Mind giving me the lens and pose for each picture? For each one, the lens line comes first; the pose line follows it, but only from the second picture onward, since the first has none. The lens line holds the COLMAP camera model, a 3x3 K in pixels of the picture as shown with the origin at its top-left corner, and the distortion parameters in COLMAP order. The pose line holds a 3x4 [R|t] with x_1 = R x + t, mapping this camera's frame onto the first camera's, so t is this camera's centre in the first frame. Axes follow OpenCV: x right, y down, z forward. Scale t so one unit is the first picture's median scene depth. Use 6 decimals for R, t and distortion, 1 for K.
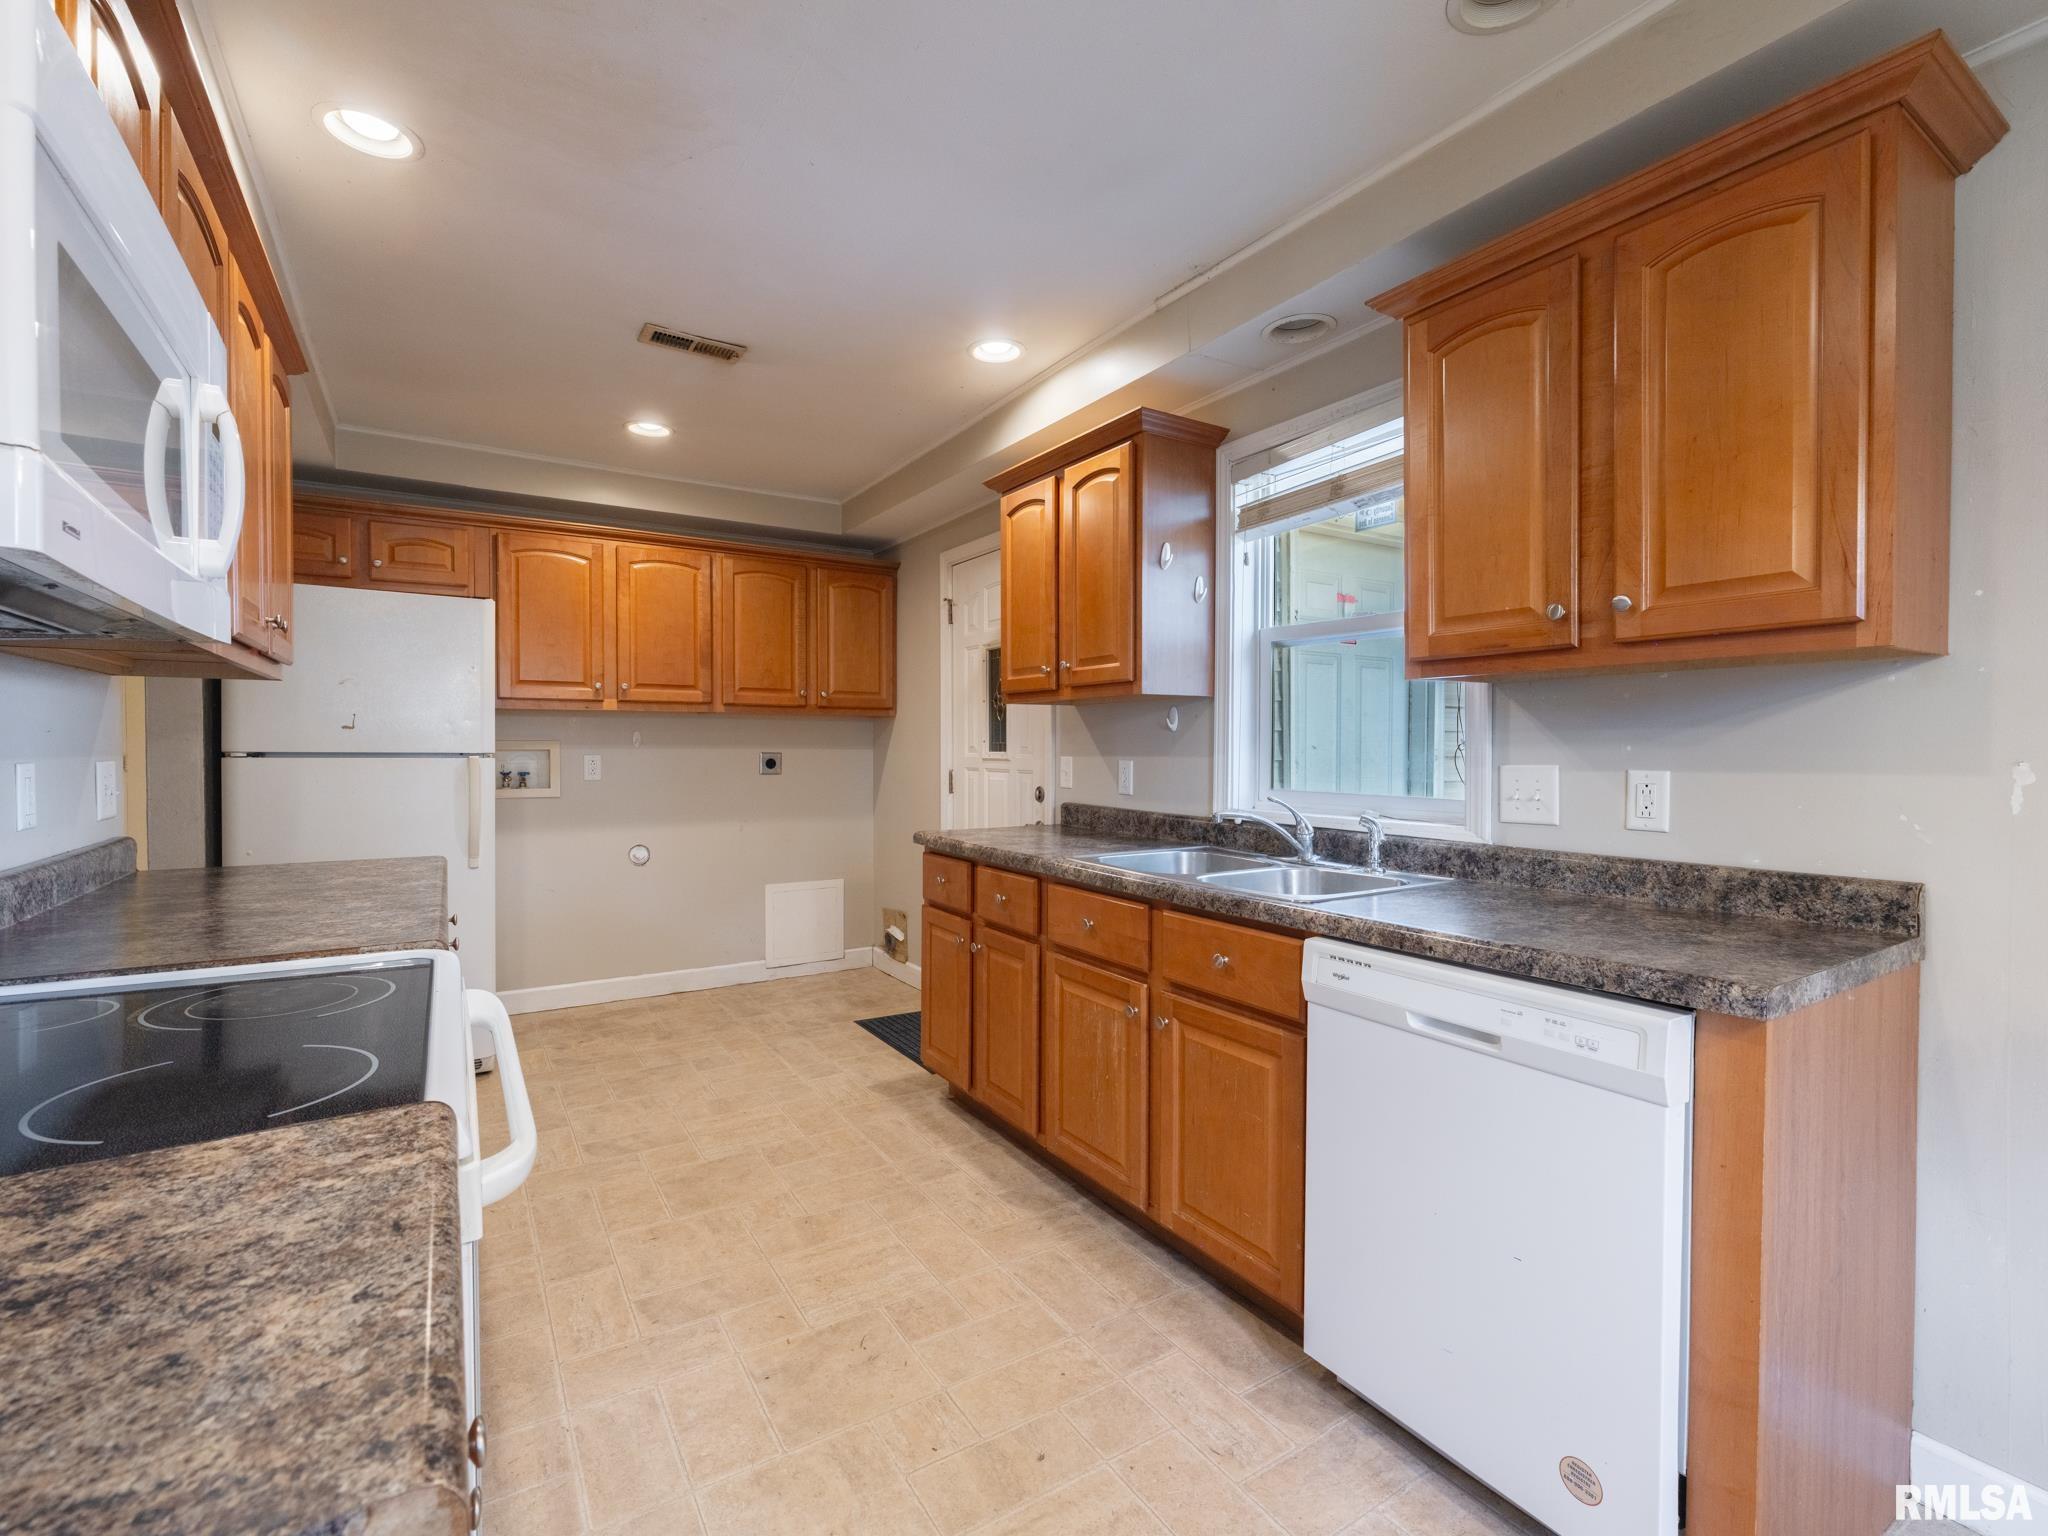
lens RADIAL K [[920.4, 0, 1022.5], [0, 920.4, 764.5], [0, 0, 1]] dist [-0.003104, 0.000266]
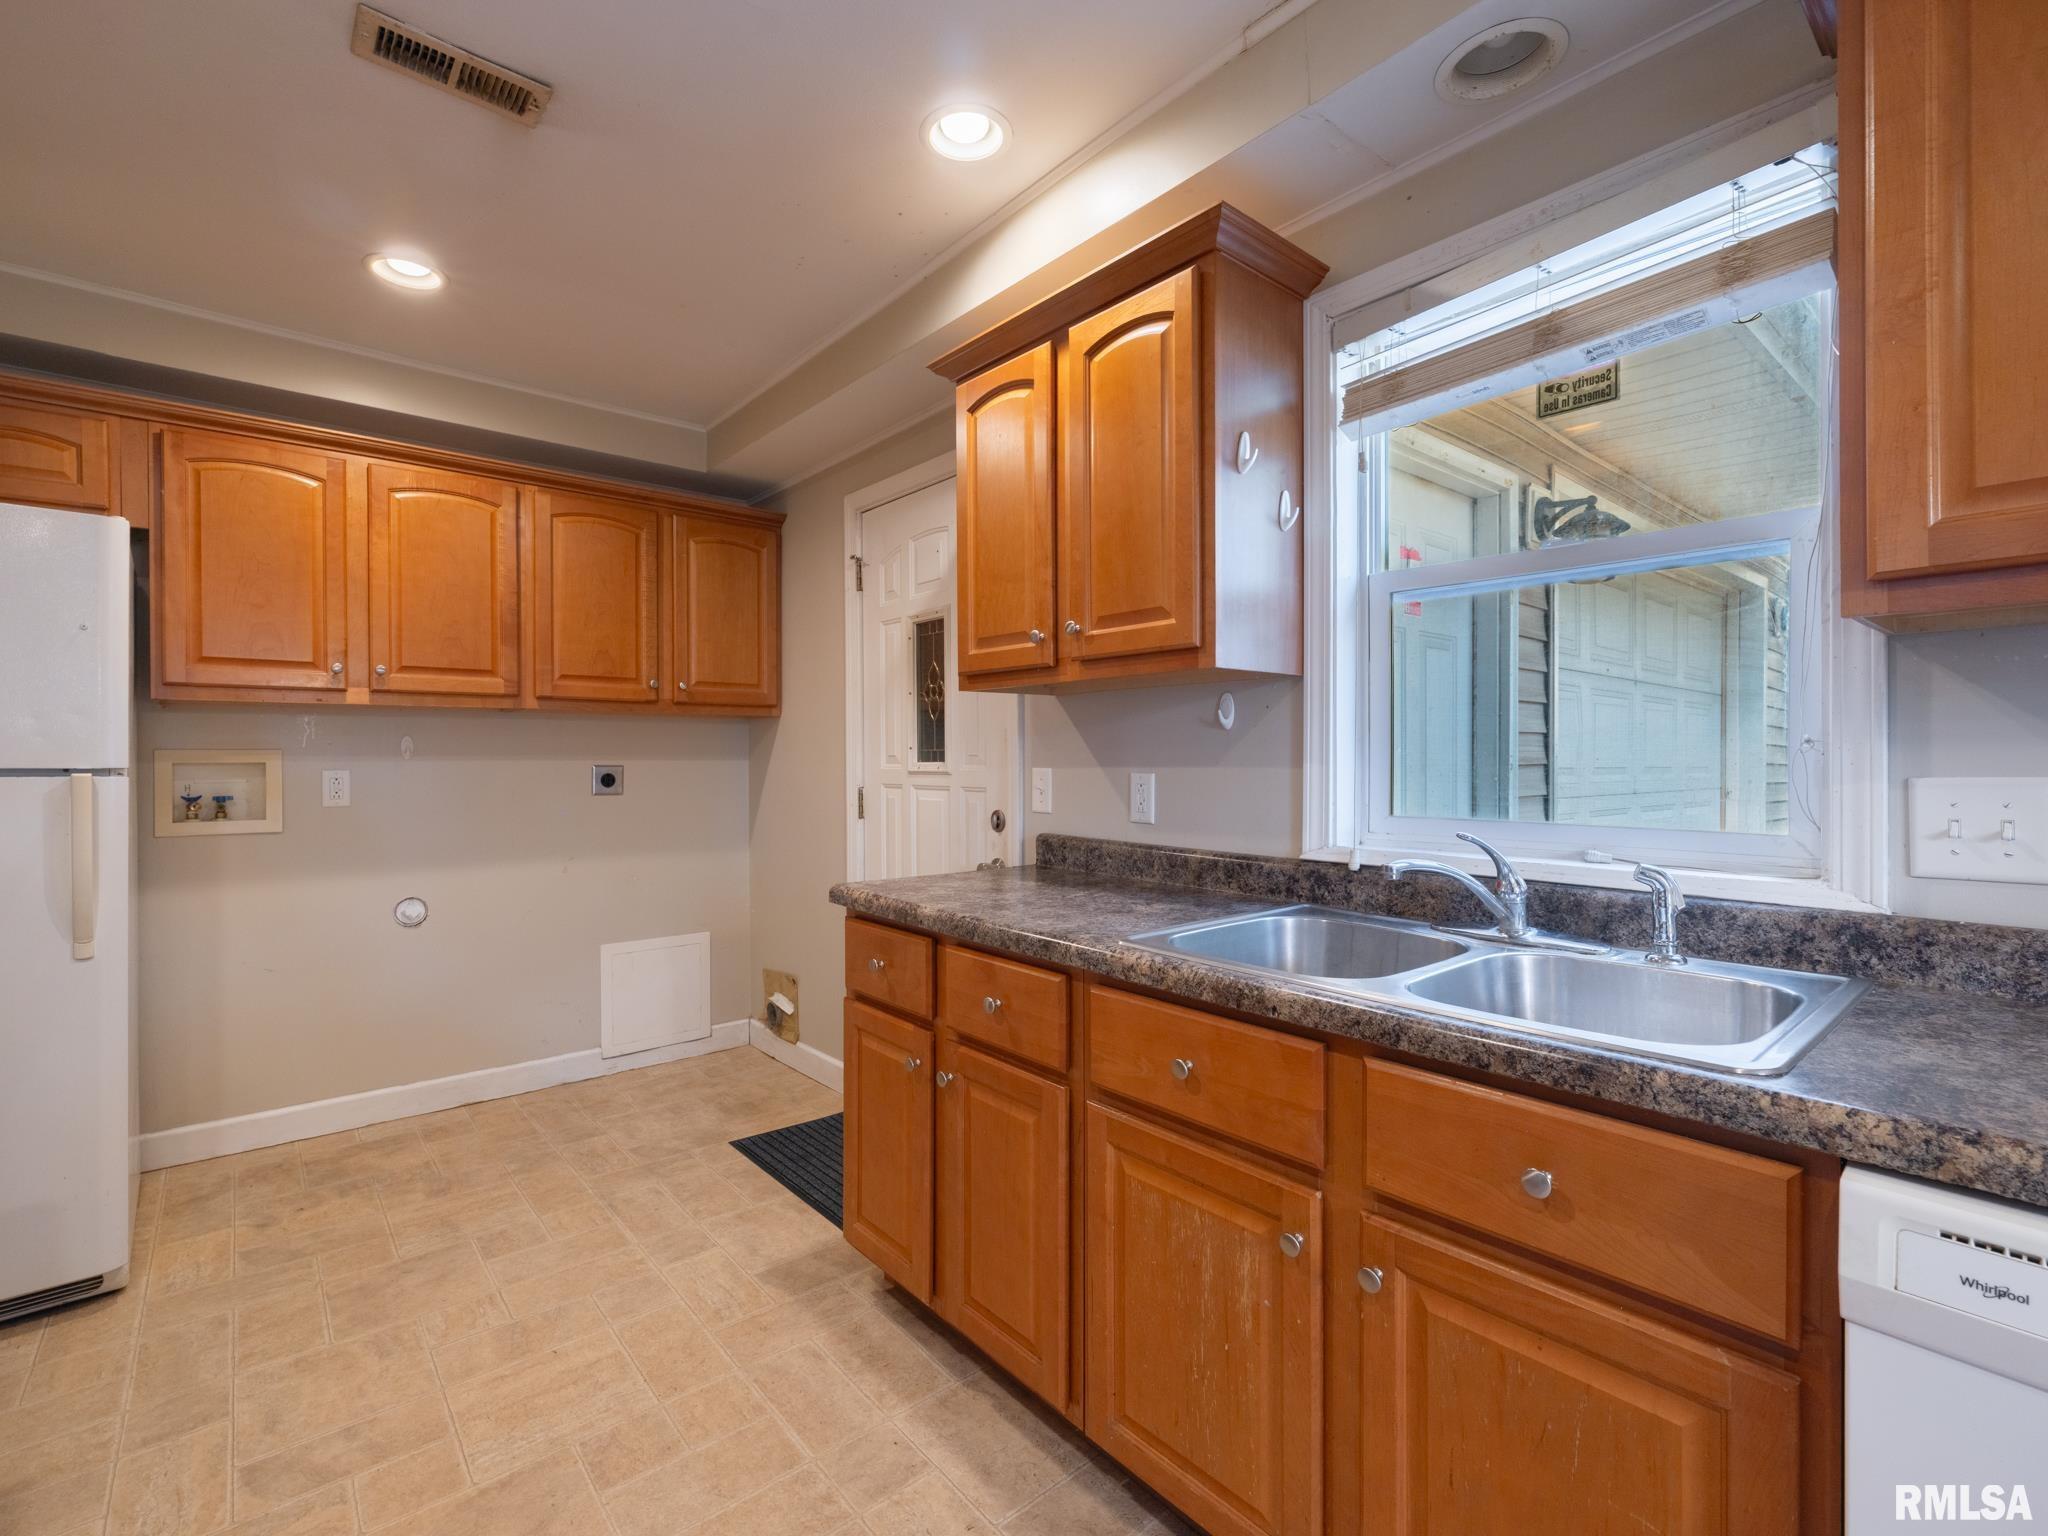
lens RADIAL K [[929.9, 0, 1013.4], [0, 929.9, 764.6], [0, 0, 1]] dist [-0.003889, 0.001047]
pose [[0.990994, -0.005880, 0.133780, -0.081850], [0.007558, 0.999899, -0.012045, -0.003372], [-0.133695, 0.012947, 0.990938, 0.350001]]
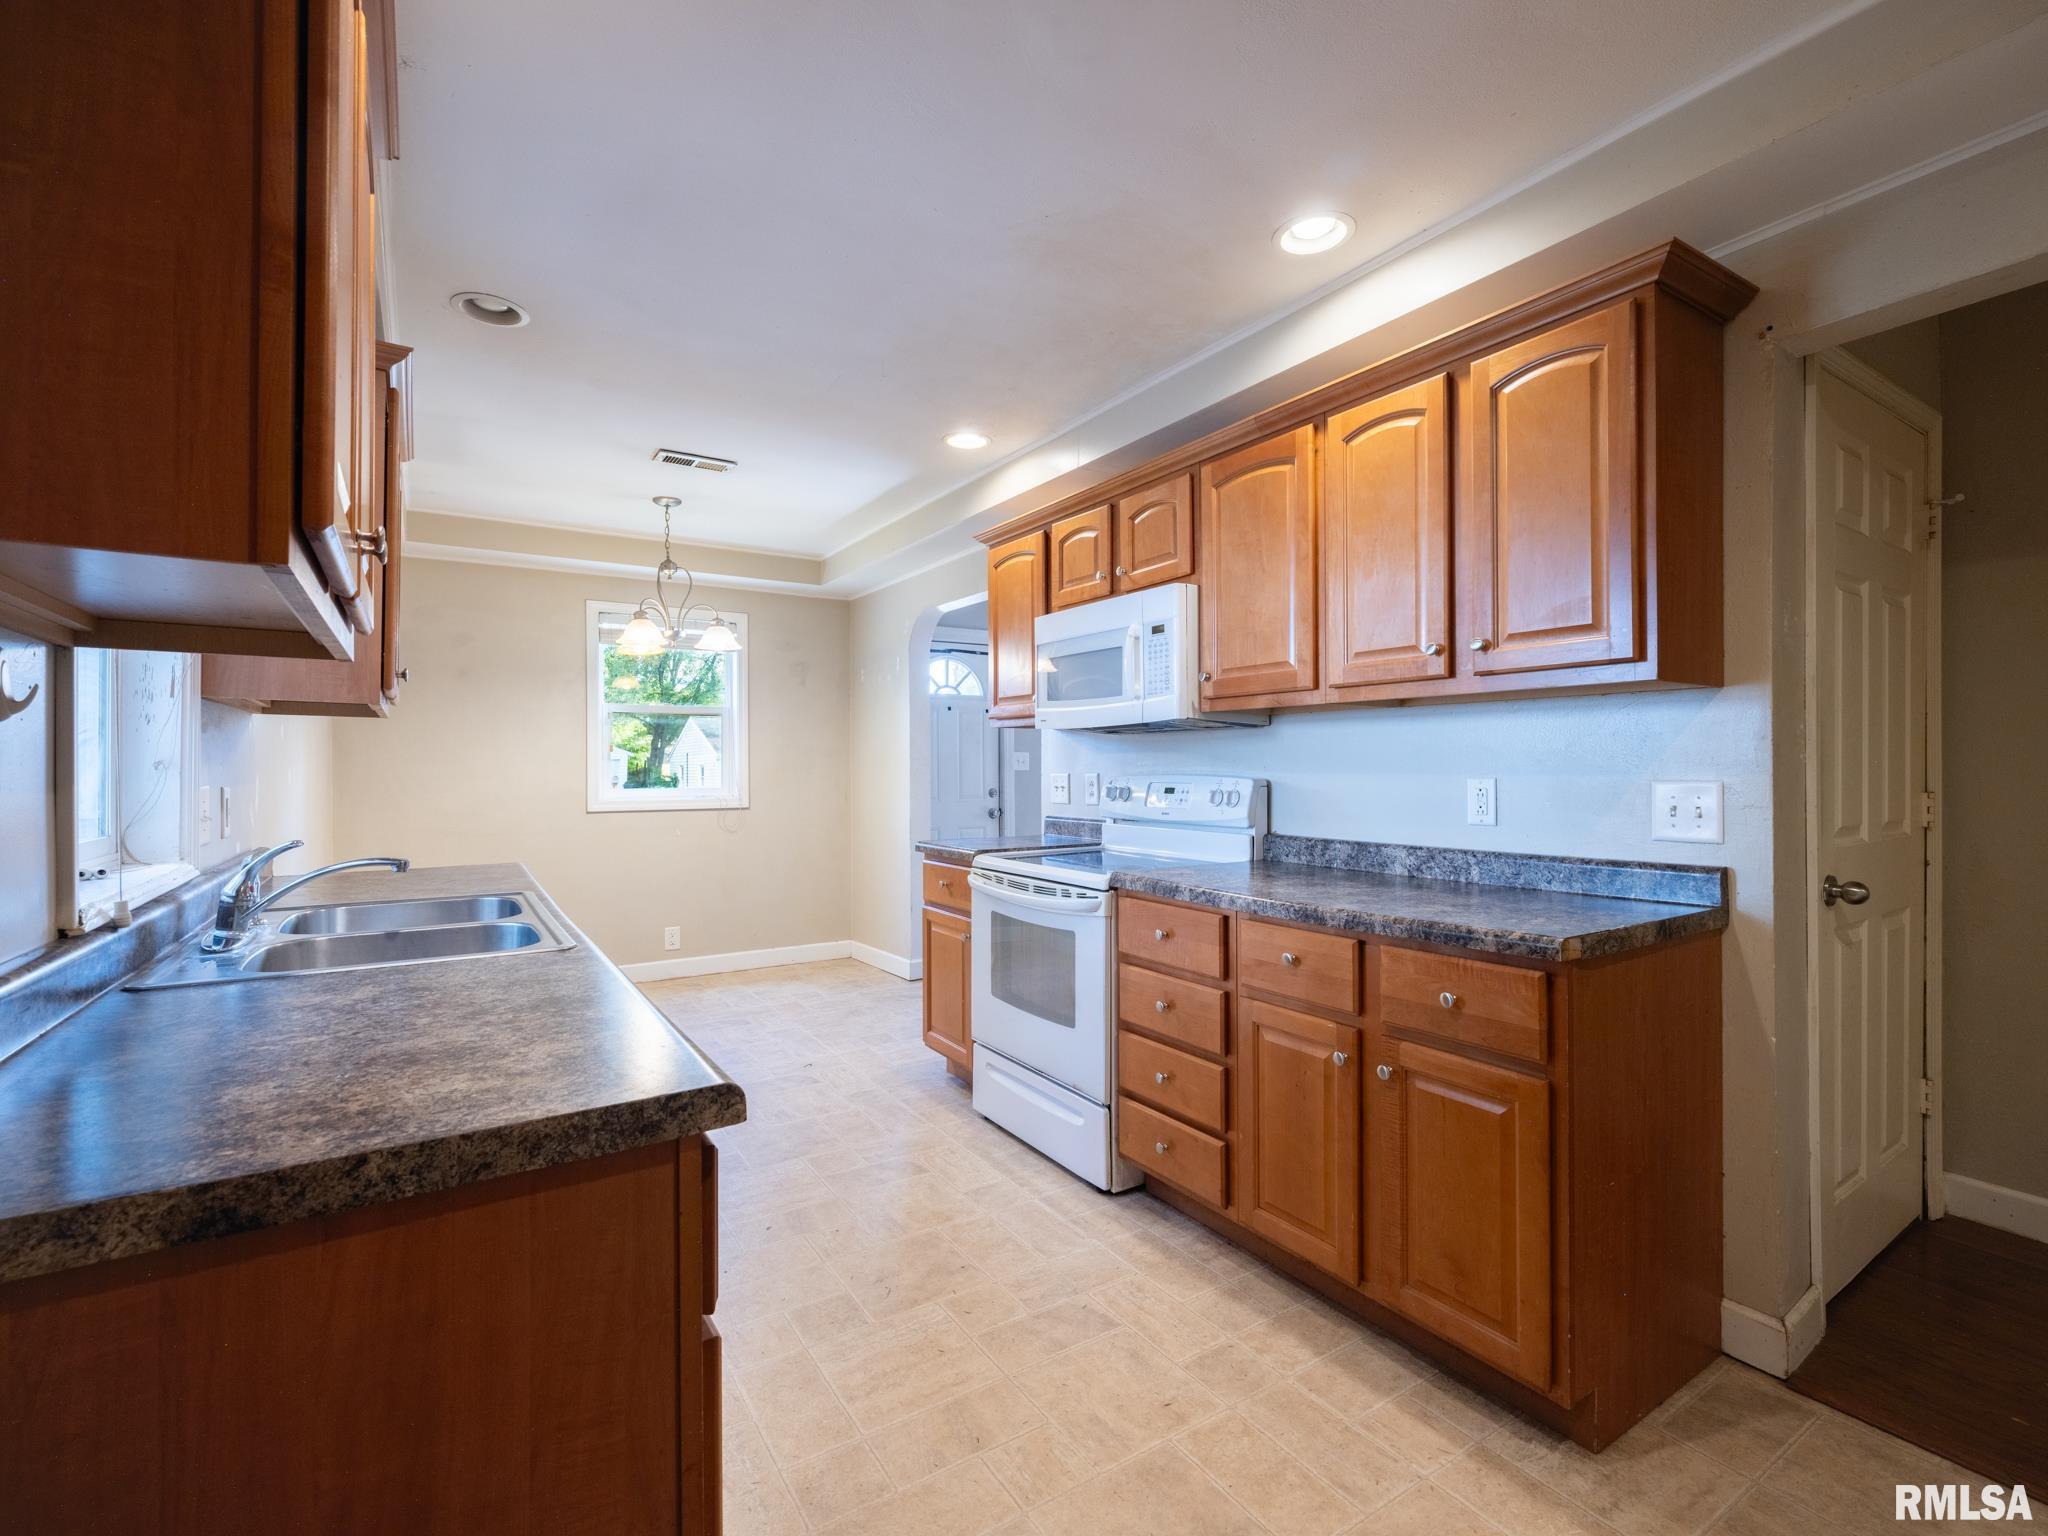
lens RADIAL K [[920.4, 0, 1022.5], [0, 920.4, 764.5], [0, 0, 1]] dist [-0.003104, 0.000266]
pose [[-0.999977, 0.000338, -0.006731, -0.209753], [0.000226, 0.999863, 0.016531, -0.025637], [0.006736, 0.016529, -0.999841, 1.343951]]
